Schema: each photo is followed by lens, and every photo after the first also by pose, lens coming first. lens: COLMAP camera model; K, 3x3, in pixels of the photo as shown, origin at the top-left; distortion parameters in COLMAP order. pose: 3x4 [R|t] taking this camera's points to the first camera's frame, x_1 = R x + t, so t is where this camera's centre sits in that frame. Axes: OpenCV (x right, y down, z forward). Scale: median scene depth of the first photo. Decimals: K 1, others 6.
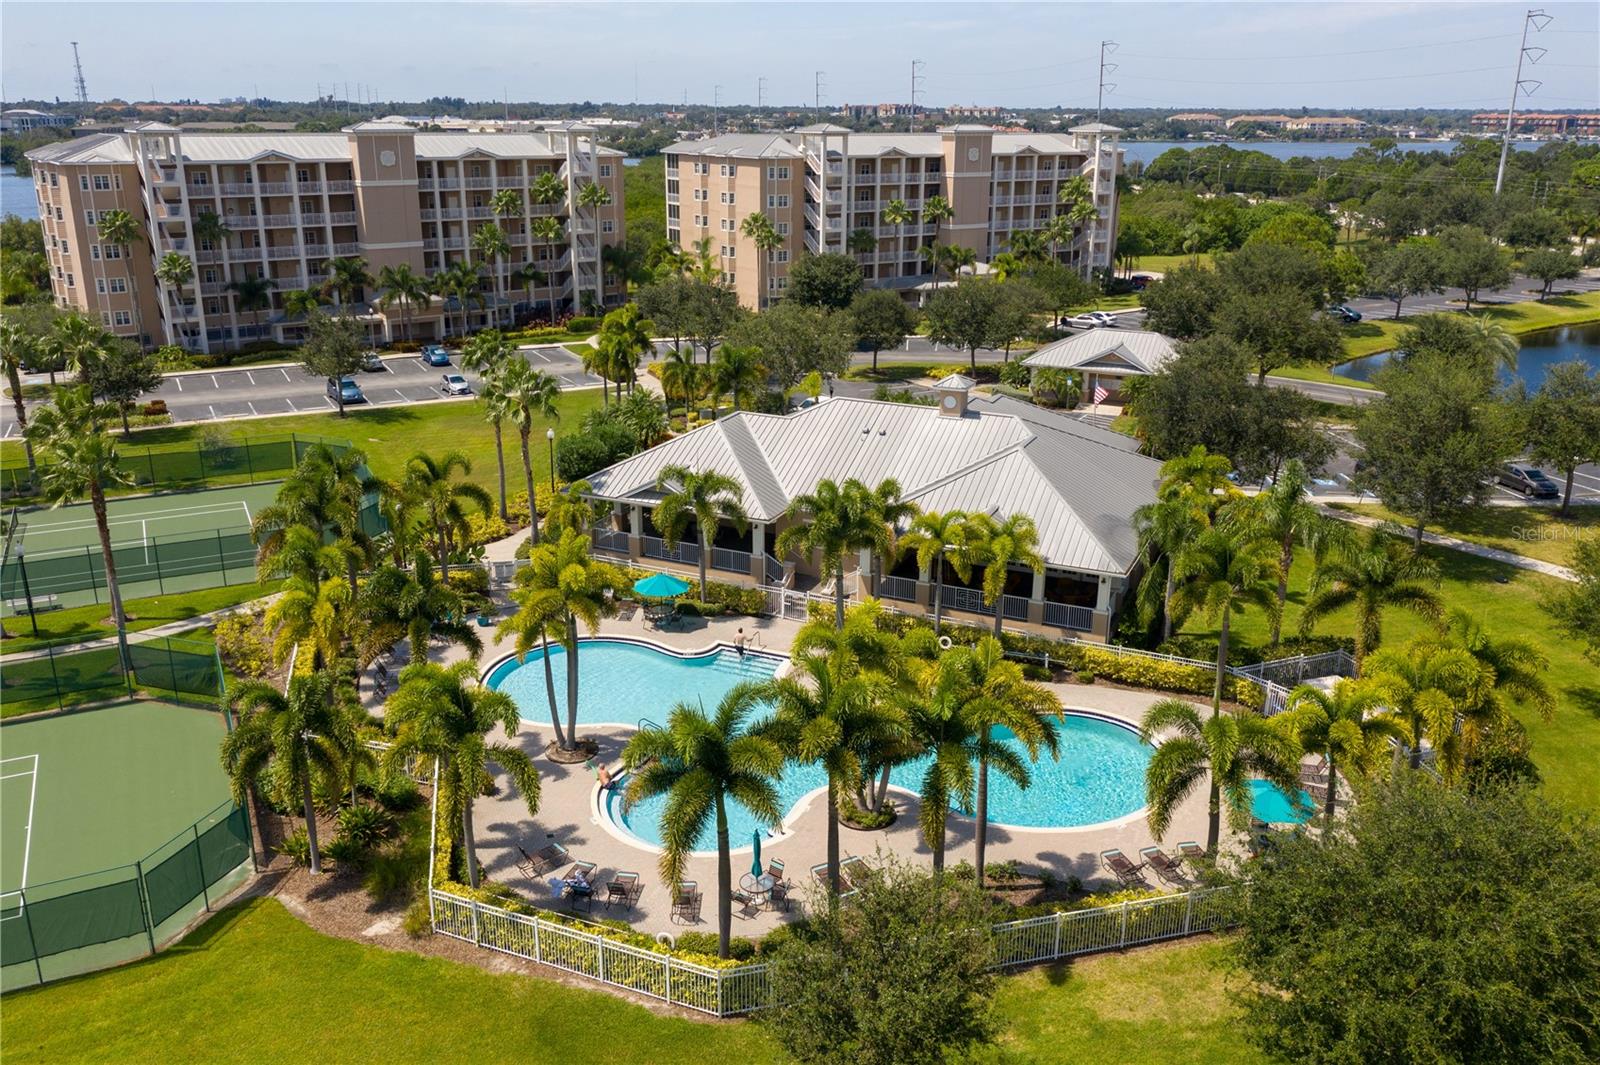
lens RADIAL K [[1240.0, 0, 800.0], [0, 1240.0, 532.5], [0, 0, 1]] dist [-0.011083, 0.001243]
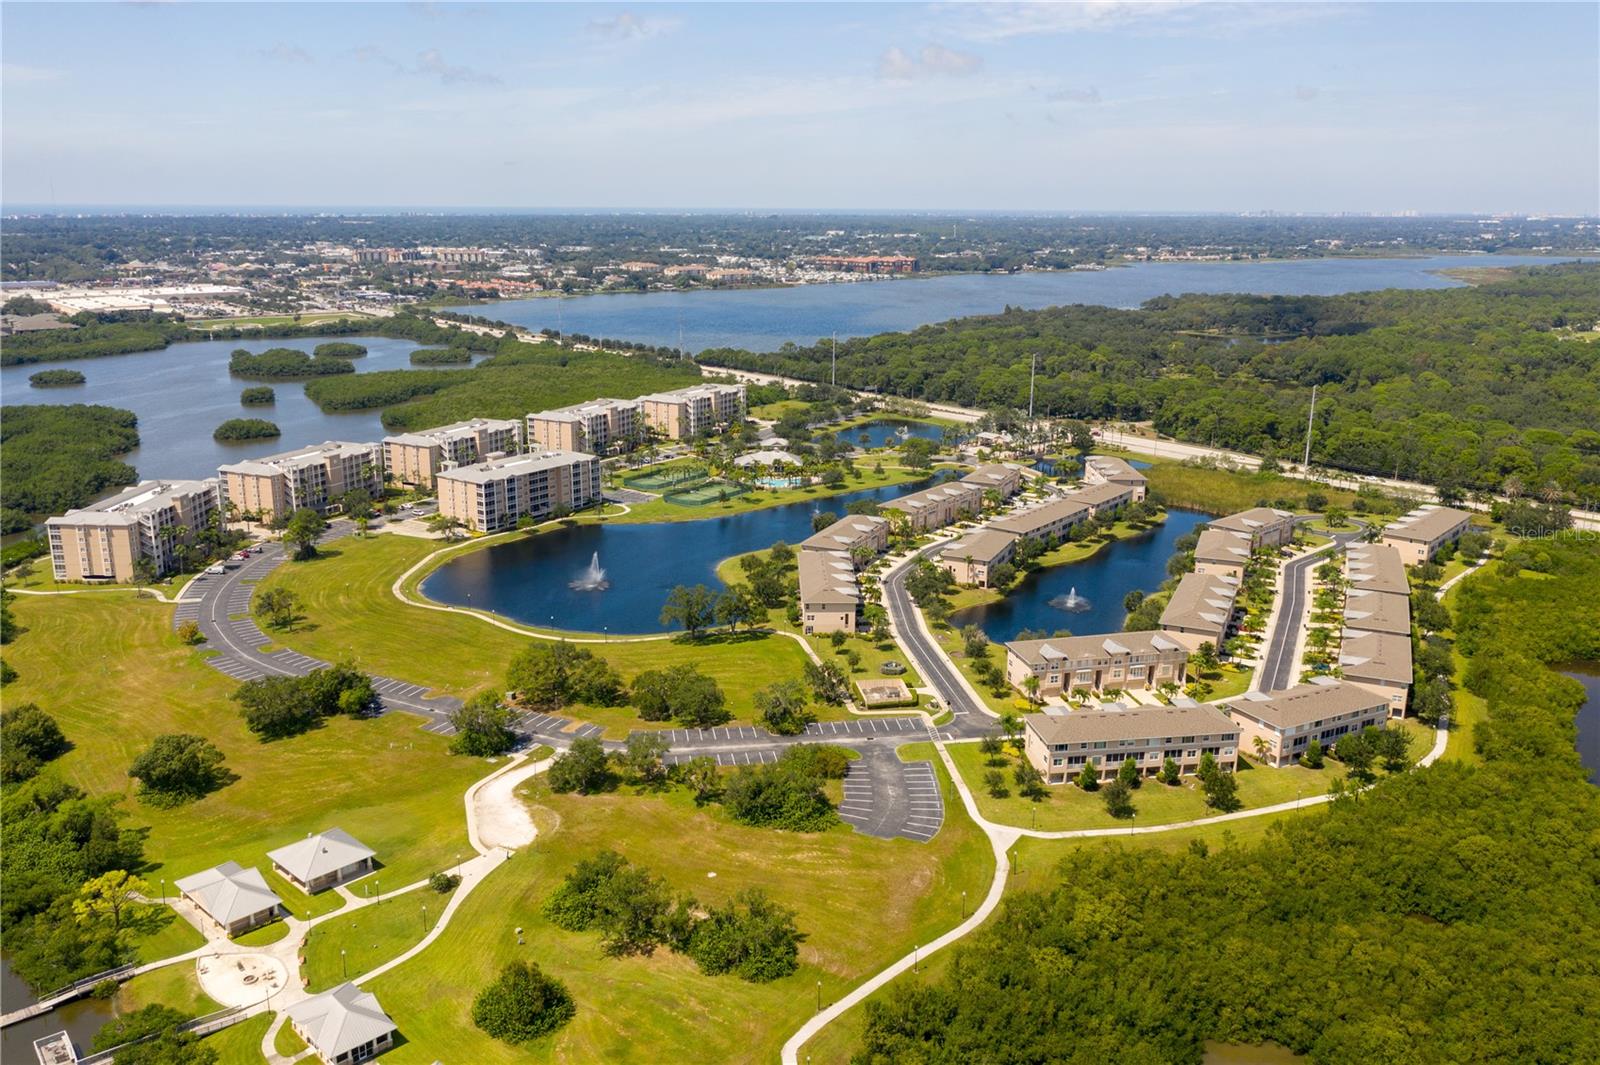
lens RADIAL K [[1240.0, 0, 800.0], [0, 1240.0, 532.5], [0, 0, 1]] dist [-0.011083, 0.001243]
pose [[0.893212, -0.112077, 0.435443, -3.563641], [0.139732, 0.989675, -0.031900, 0.755082], [-0.427372, 0.089339, 0.899651, -6.776117]]
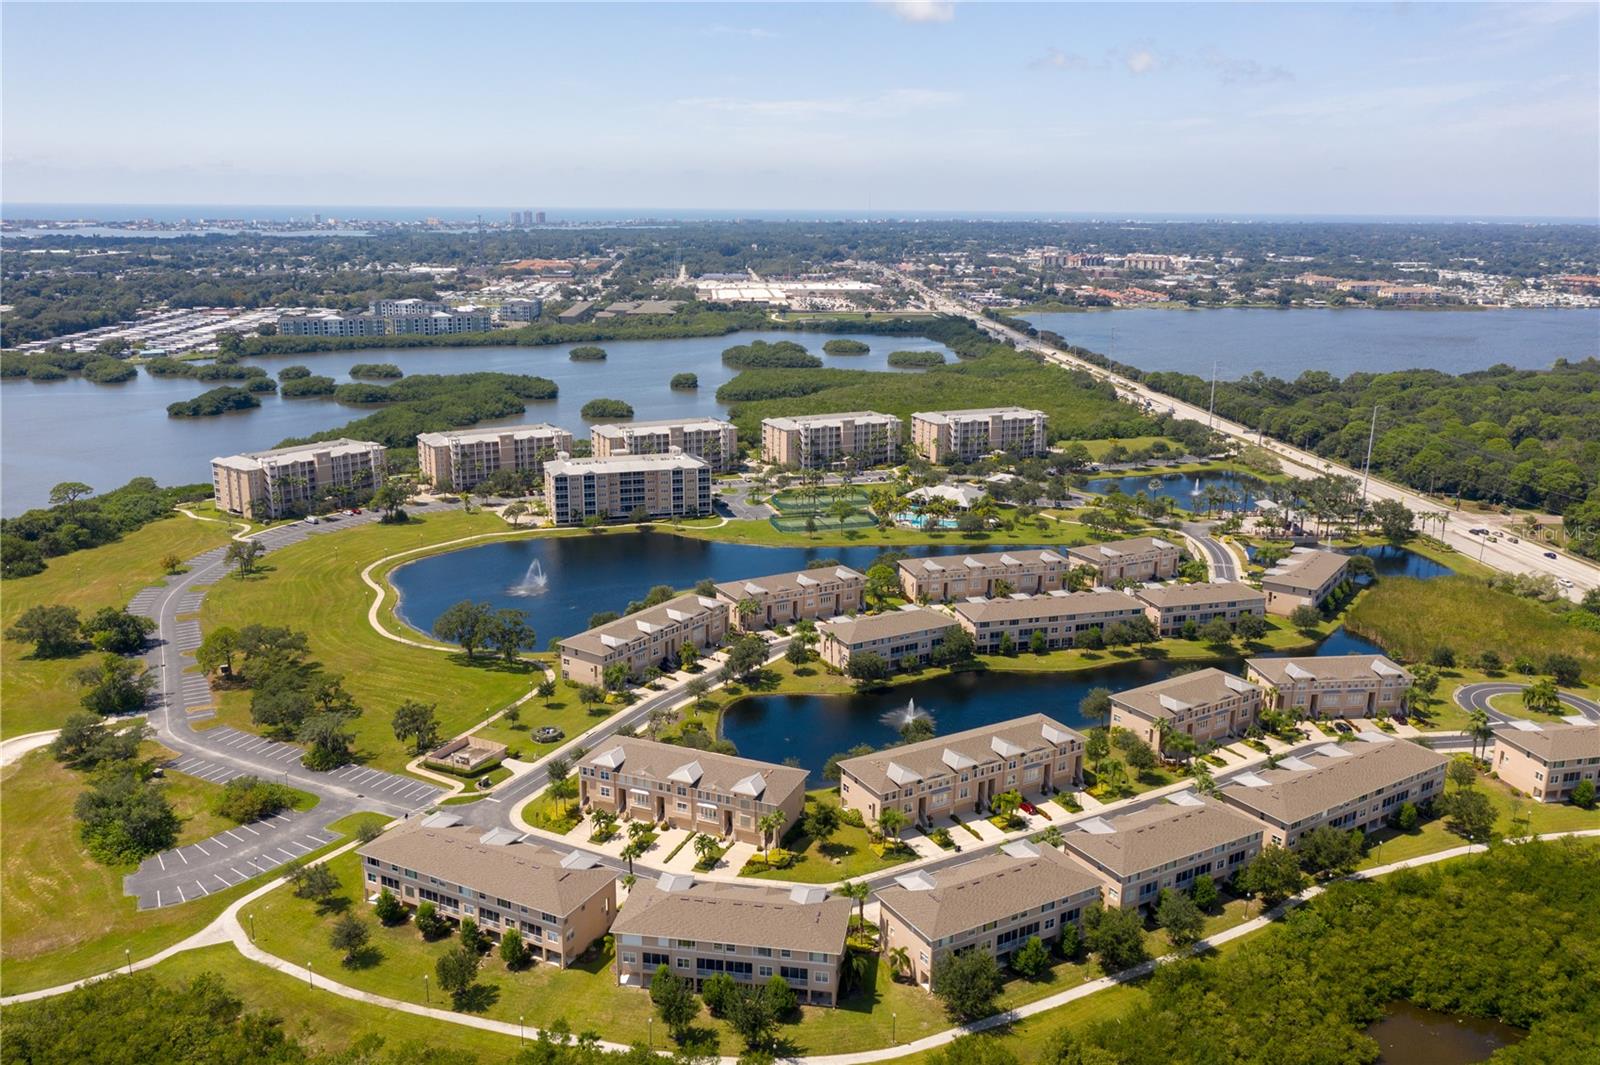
lens RADIAL K [[1240.0, 0, 800.0], [0, 1240.0, 532.5], [0, 0, 1]] dist [-0.011083, 0.001243]
pose [[0.985002, 0.045814, -0.166351, 0.470748], [-0.057143, 0.996315, -0.063963, 0.711697], [0.162807, 0.072510, 0.983990, -6.573074]]
